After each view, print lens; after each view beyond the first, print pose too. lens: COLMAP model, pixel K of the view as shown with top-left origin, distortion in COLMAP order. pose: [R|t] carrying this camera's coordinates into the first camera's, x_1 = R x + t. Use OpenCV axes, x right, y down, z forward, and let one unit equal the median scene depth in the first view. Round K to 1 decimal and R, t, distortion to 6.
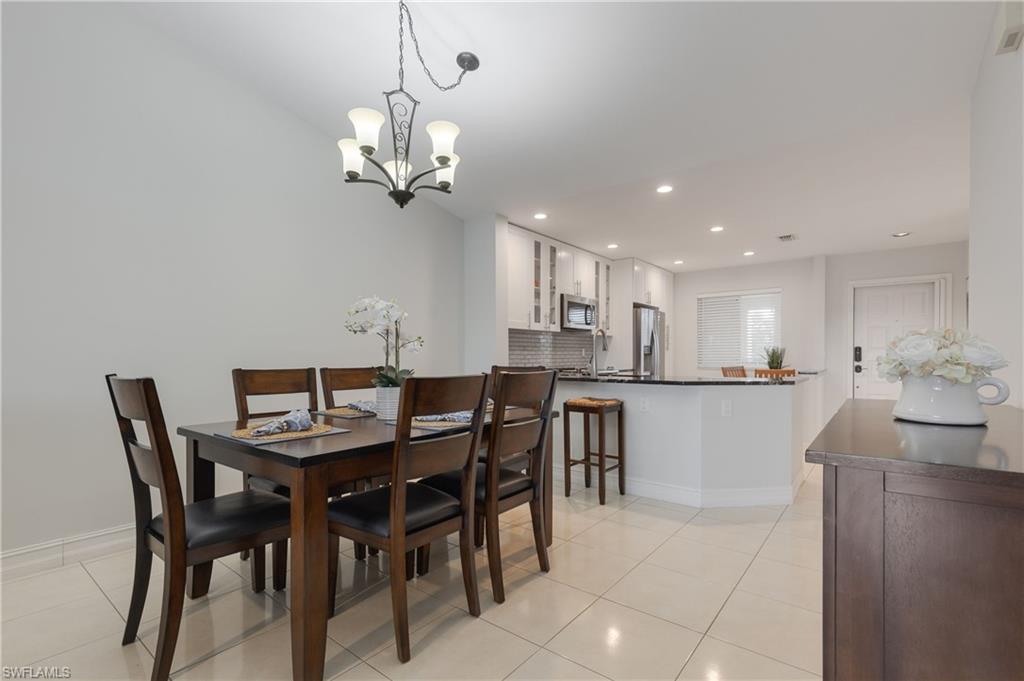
lens RADIAL K [[466.3, 0, 518.3], [0, 466.3, 348.7], [0, 0, 1]] dist [0.007174, -0.002568]
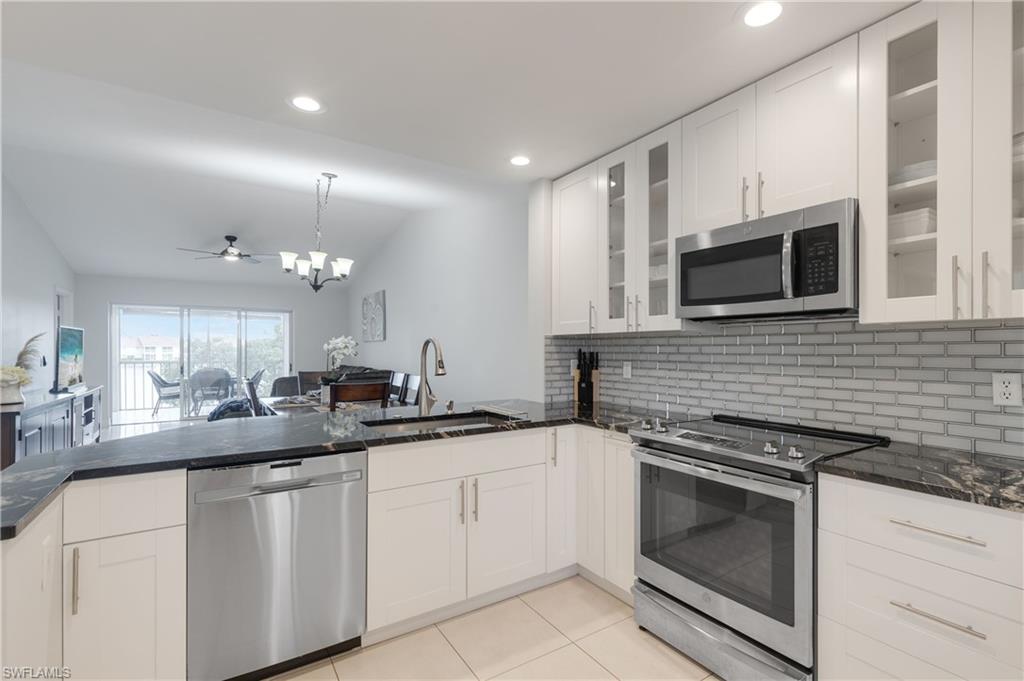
lens RADIAL K [[466.3, 0, 519.3], [0, 466.3, 349.3], [0, 0, 1]] dist [0.007174, -0.002568]
pose [[-0.325363, -0.002599, -0.945586, 0.528399], [0.004781, 0.999979, -0.004393, -0.016444], [0.945577, -0.005950, -0.325344, 0.972127]]
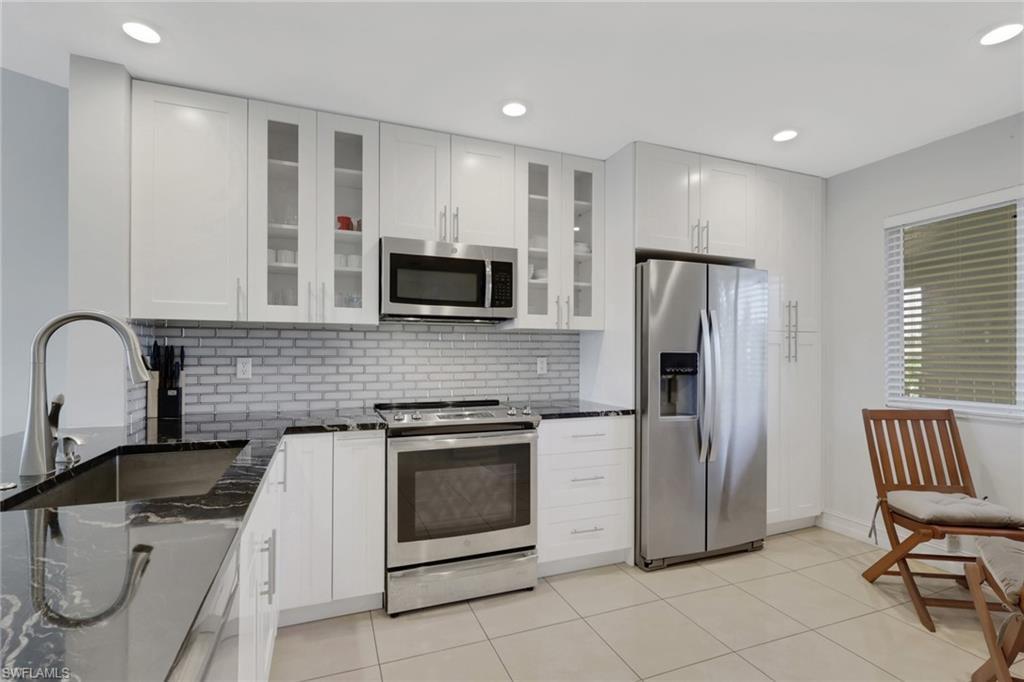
lens RADIAL K [[491.9, 0, 512.6], [0, 491.9, 351.0], [0, 0, 1]] dist [-0.002198, 0.000073]
pose [[0.860425, -0.001717, -0.509574, 0.427761], [0.003303, 0.999992, 0.002207, -0.010659], [0.509566, -0.003582, 0.860424, 0.643510]]
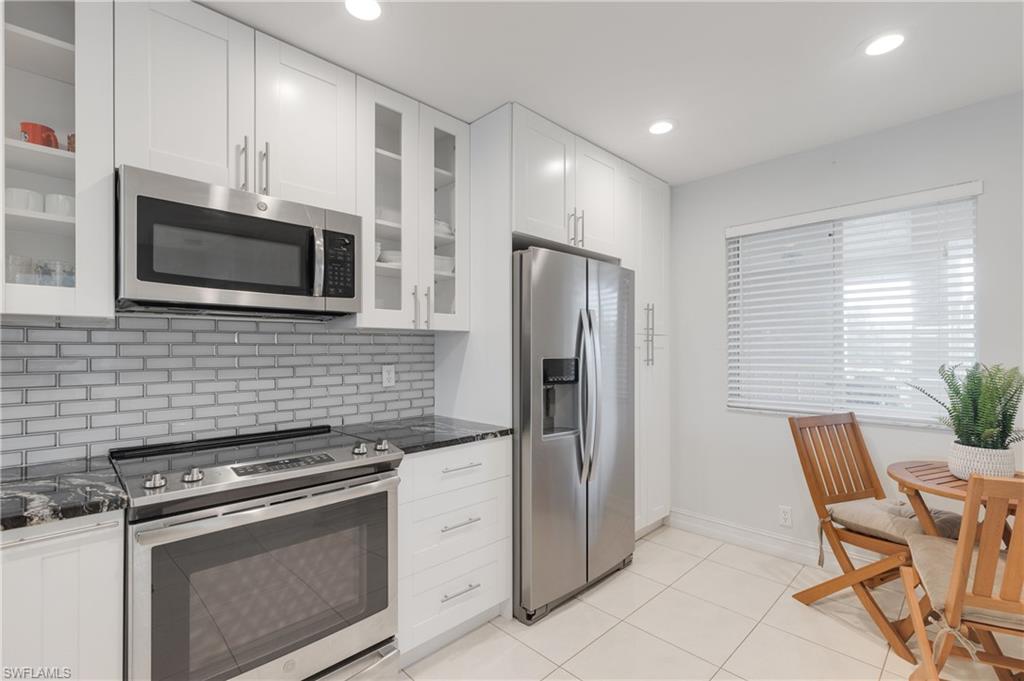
lens RADIAL K [[466.3, 0, 523.2], [0, 466.3, 348.6], [0, 0, 1]] dist [0.007174, -0.002568]
pose [[0.992333, -0.005840, -0.123458, 0.337334], [0.006361, 0.999972, 0.003822, -0.017668], [0.123432, -0.004578, 0.992342, 0.750540]]
